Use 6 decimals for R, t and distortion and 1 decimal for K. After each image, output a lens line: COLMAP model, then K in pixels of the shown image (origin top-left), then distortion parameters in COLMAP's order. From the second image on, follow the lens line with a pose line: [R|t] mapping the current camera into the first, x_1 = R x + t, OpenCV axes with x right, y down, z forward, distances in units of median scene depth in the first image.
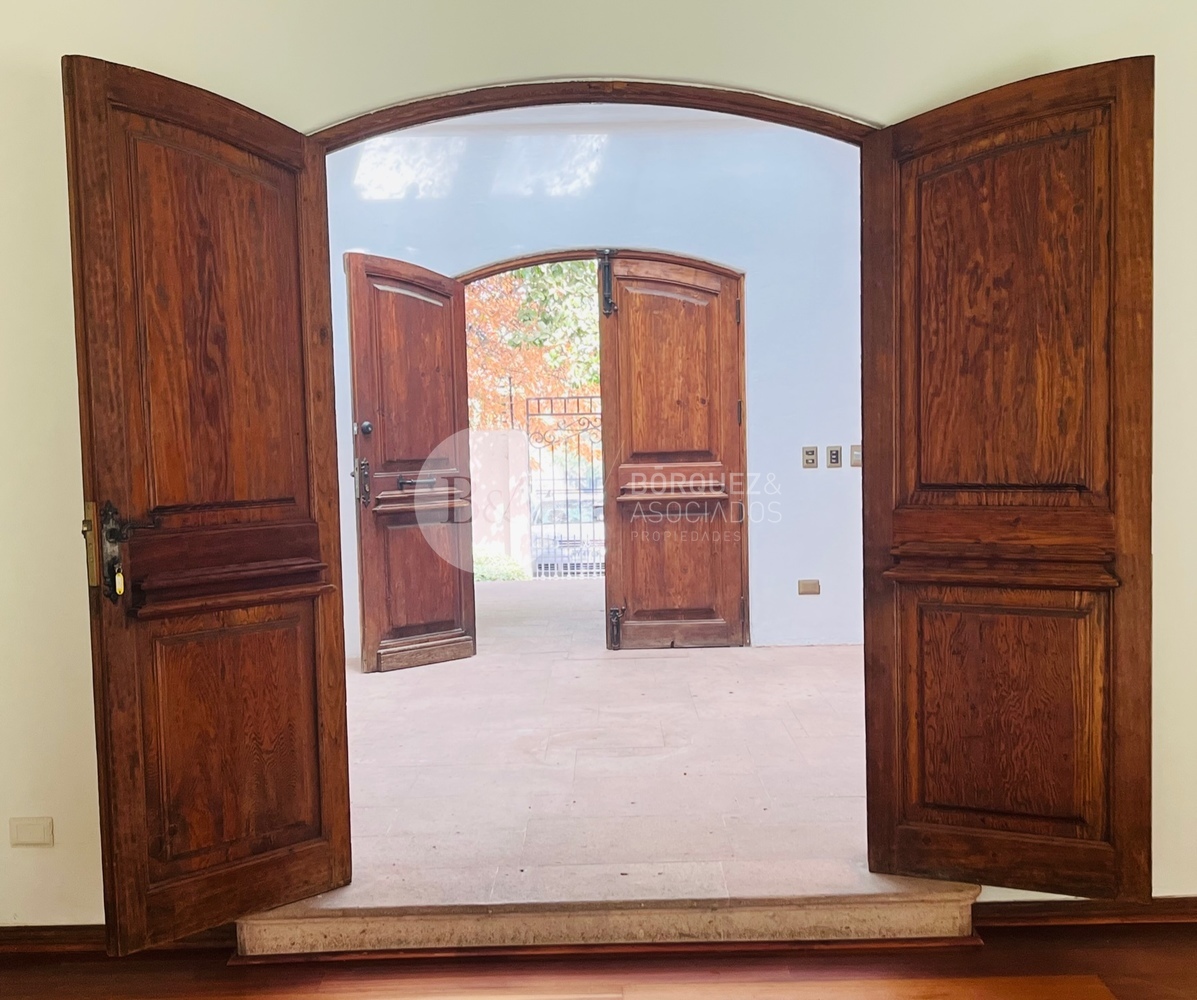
lens RADIAL K [[1615.7, 0, 598.8], [0, 1615.7, 557.2], [0, 0, 1]] dist [-0.005080, 0.407051]
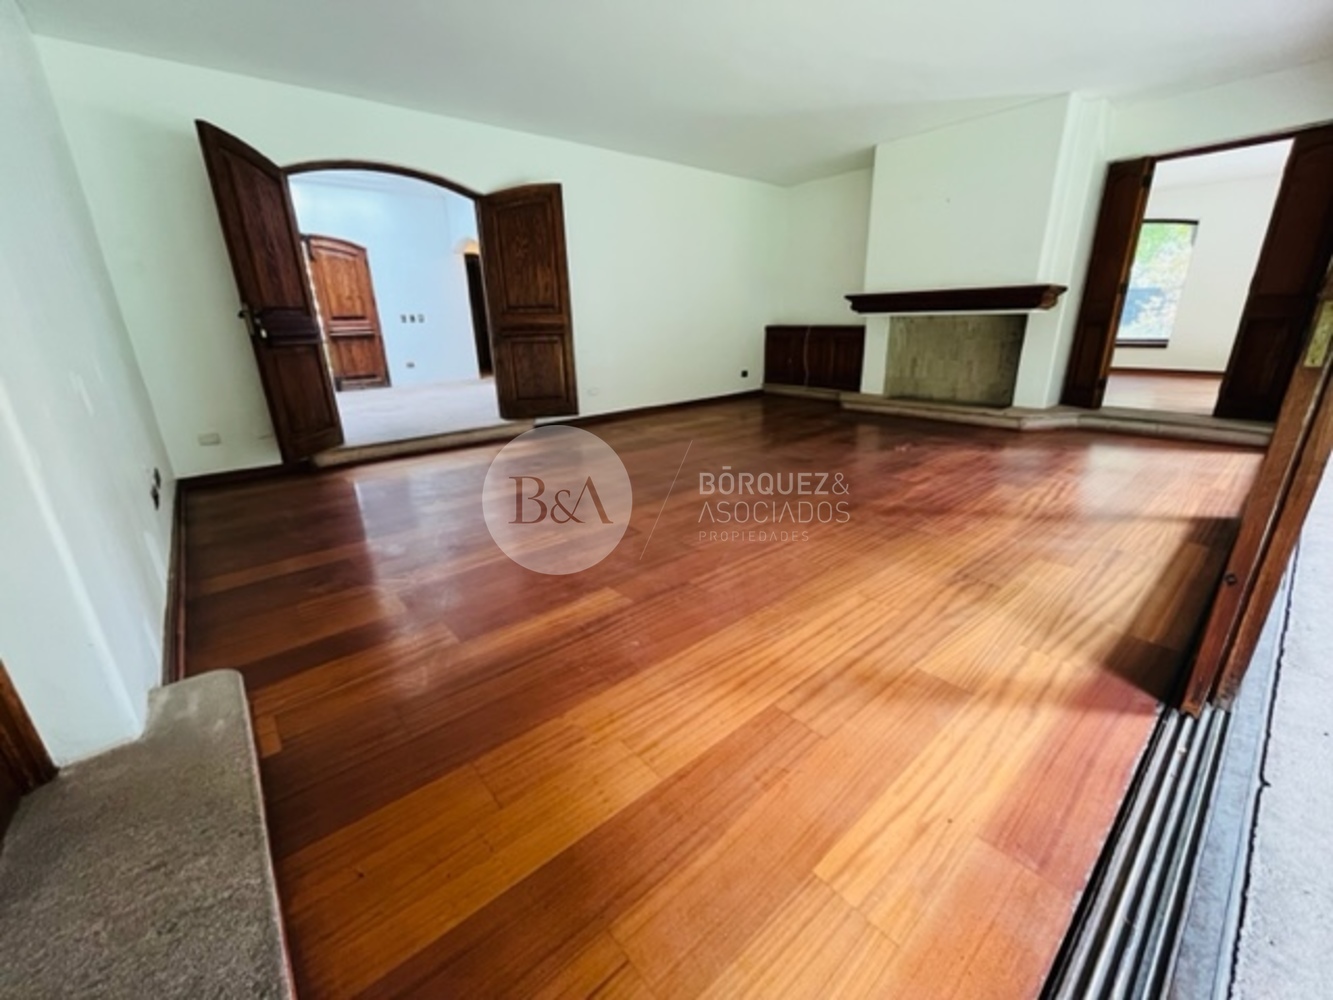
lens RADIAL K [[538.6, 0, 666.5], [0, 538.6, 500.0], [0, 0, 1]] dist [-0.004210, -0.000403]
pose [[0.775896, -0.198952, 0.598668, -0.329918], [0.057590, 0.967345, 0.246833, 0.095611], [-0.628227, -0.157040, 0.762017, -0.189548]]
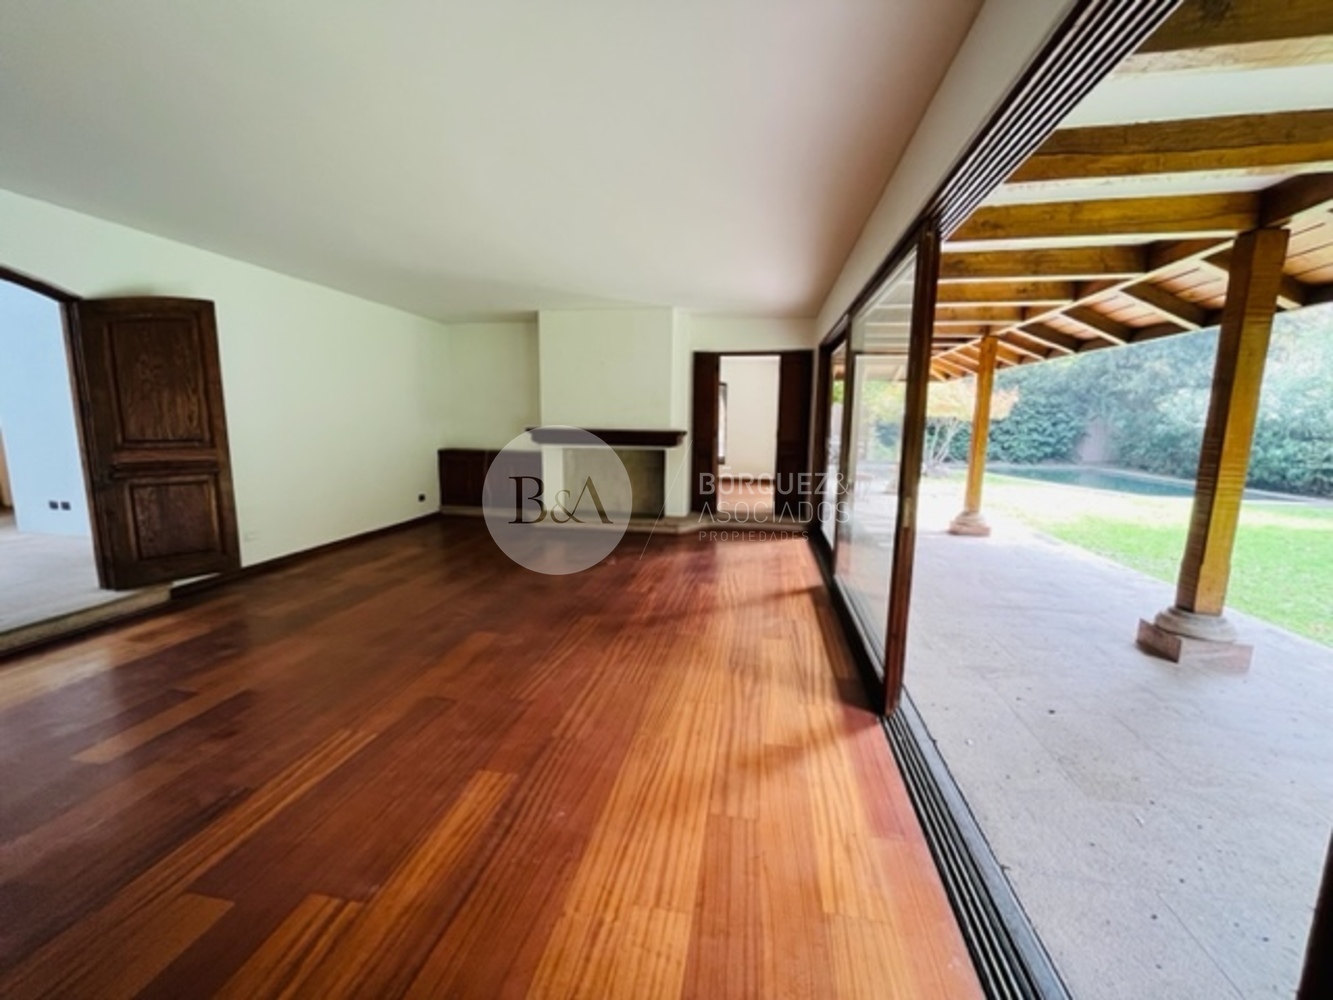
lens RADIAL K [[538.6, 0, 666.5], [0, 538.6, 500.0], [0, 0, 1]] dist [-0.004210, -0.000403]
pose [[0.196880, -0.121708, 0.972844, -0.503169], [0.059744, 0.991910, 0.112002, 0.006694], [-0.978606, 0.036071, 0.202559, -0.043245]]
